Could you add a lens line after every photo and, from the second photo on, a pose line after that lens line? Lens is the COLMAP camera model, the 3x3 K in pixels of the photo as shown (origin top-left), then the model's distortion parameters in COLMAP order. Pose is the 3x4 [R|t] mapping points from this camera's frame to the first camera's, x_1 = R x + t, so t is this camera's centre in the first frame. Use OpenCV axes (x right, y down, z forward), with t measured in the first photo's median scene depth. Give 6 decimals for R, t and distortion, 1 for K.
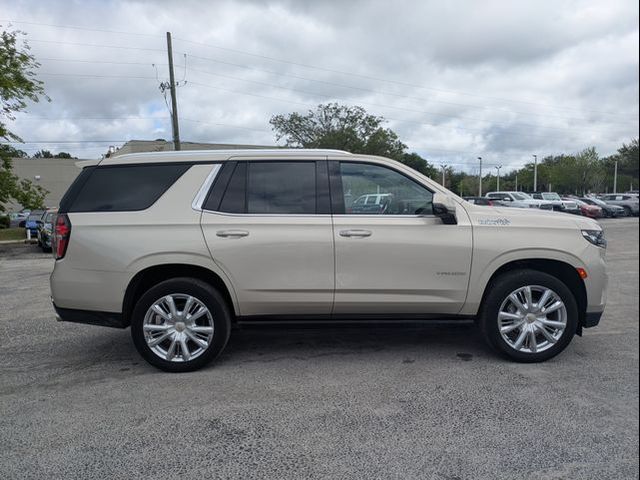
lens RADIAL K [[480.0, 0, 321.7], [0, 480.0, 218.9], [0, 0, 1]] dist [0.051292, -0.071484]
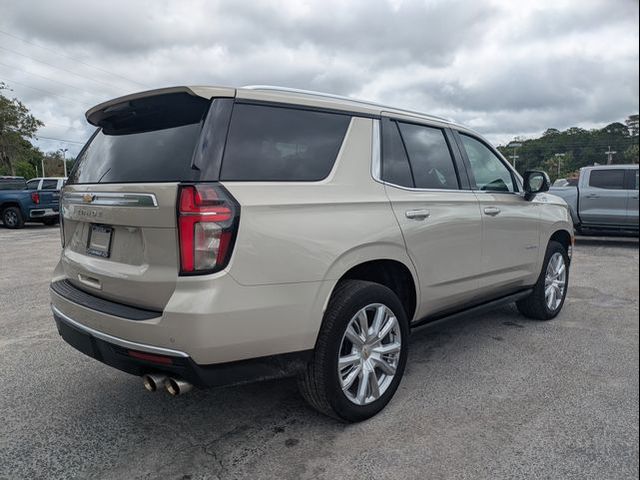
lens RADIAL K [[480.0, 0, 321.7], [0, 480.0, 218.9], [0, 0, 1]] dist [0.051292, -0.071484]
pose [[0.721604, -0.030483, 0.691634, -0.154451], [0.015113, 0.999486, 0.028284, 0.002768], [-0.692141, -0.009957, 0.721694, 0.105418]]
